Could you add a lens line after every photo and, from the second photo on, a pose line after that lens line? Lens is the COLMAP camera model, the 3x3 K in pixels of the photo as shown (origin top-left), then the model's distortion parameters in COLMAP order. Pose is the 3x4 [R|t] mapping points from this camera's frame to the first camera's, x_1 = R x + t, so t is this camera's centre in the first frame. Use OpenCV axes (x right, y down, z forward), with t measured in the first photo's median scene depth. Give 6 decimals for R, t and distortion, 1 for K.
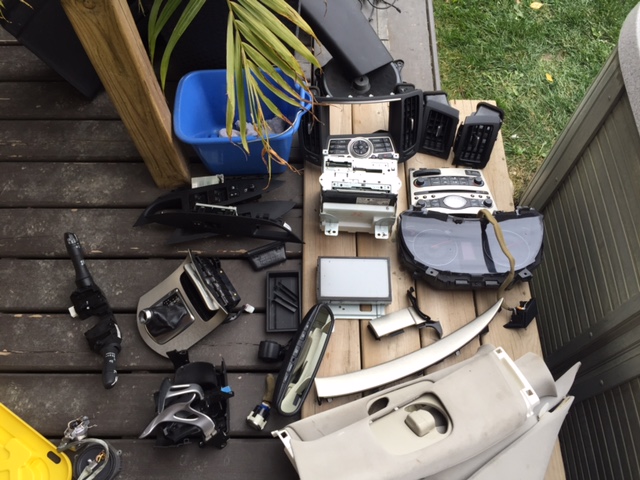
lens RADIAL K [[542.9, 0, 318.7], [0, 542.9, 238.6], [0, 0, 1]] dist [0.036890, -0.002960]
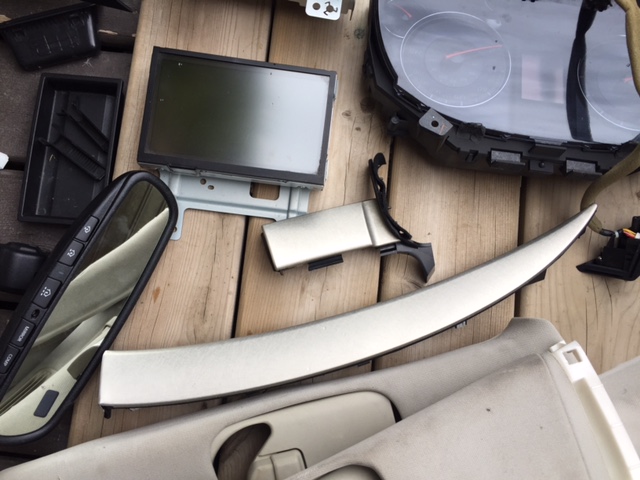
lens RADIAL K [[542.9, 0, 318.3], [0, 542.9, 242.6], [0, 0, 1]] dist [0.036890, -0.002960]
pose [[0.993553, 0.112050, 0.017256, 0.127382], [-0.111868, 0.944247, 0.309650, 0.031243], [0.018402, -0.309585, 0.950694, 0.599927]]
